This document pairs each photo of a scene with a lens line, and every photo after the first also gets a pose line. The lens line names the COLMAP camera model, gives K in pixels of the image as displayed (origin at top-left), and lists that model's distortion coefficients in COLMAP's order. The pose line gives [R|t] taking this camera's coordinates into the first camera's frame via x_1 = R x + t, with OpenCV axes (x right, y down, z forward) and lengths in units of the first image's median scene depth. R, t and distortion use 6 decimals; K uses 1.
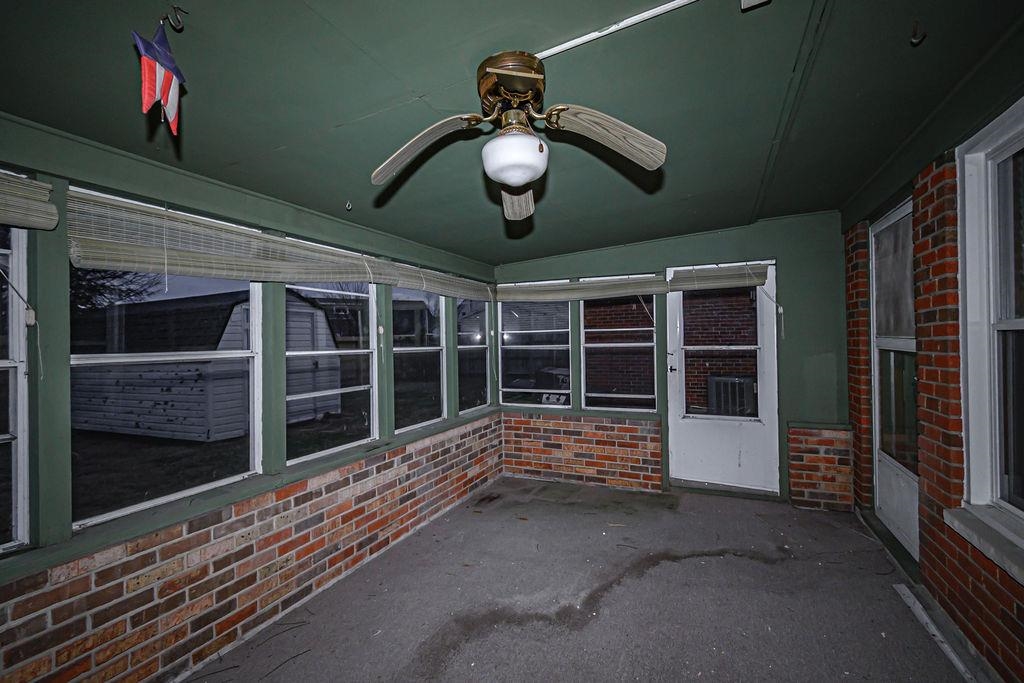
lens RADIAL K [[470.1, 0, 507.1], [0, 470.1, 338.0], [0, 0, 1]] dist [0.005587, -0.001557]
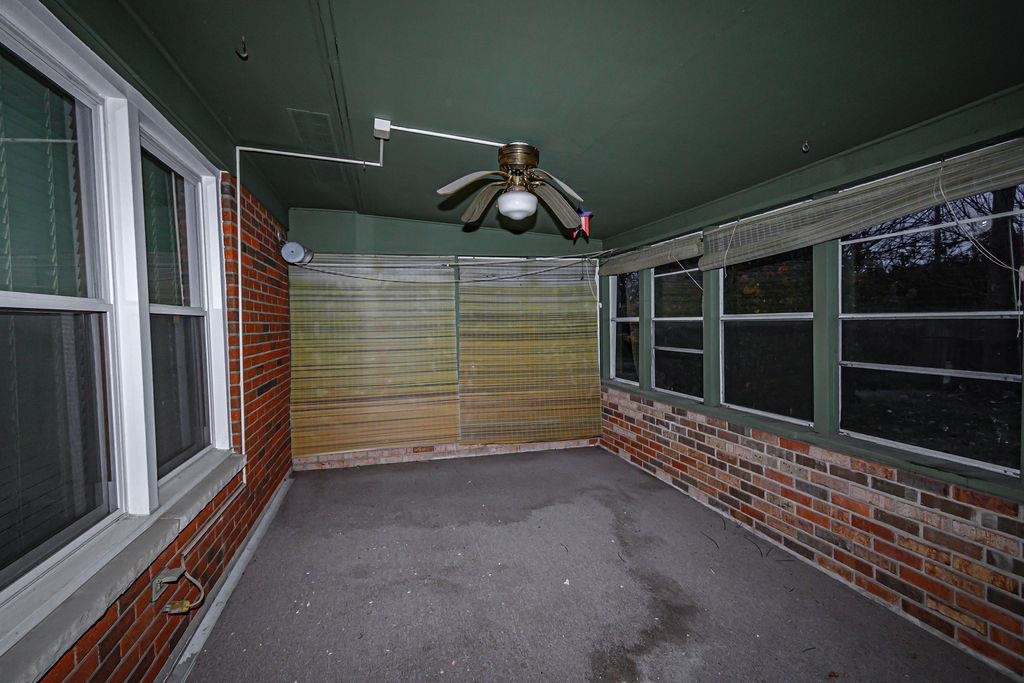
lens RADIAL K [[470.1, 0, 510.8], [0, 470.1, 343.3], [0, 0, 1]] dist [0.005587, -0.001557]
pose [[-0.771420, 0.057651, -0.633709, 0.669509], [0.033098, 0.998175, 0.050517, 0.018445], [0.635465, 0.017995, -0.771920, 1.360480]]
